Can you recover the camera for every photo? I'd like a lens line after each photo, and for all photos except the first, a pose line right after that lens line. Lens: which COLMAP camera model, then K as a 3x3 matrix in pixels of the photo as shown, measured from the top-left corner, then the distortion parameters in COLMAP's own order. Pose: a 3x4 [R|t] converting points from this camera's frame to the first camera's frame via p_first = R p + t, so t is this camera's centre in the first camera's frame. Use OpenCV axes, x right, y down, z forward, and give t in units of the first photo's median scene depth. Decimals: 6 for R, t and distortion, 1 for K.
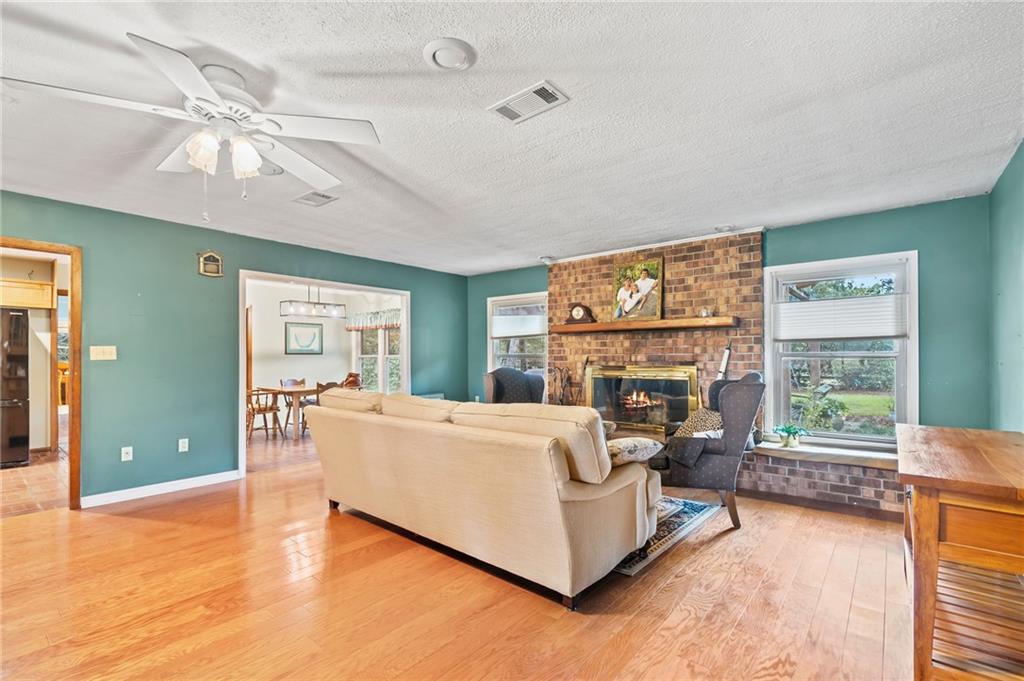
lens RADIAL K [[462.4, 0, 509.9], [0, 462.4, 350.9], [0, 0, 1]] dist [-0.002502, 0.000122]
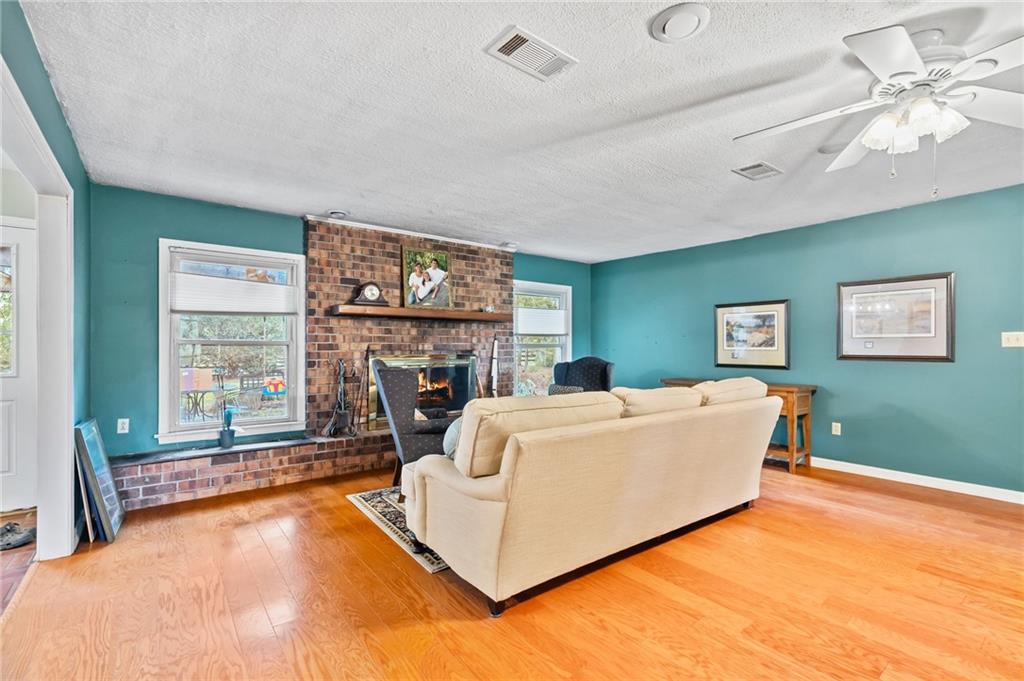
lens RADIAL K [[462.4, 0, 510.9], [0, 462.4, 343.1], [0, 0, 1]] dist [-0.002502, 0.000122]
pose [[0.212129, 0.011172, 0.977178, -0.653465], [-0.013618, 0.999871, -0.008475, 0.013288], [-0.977147, -0.011509, 0.212254, 0.613954]]
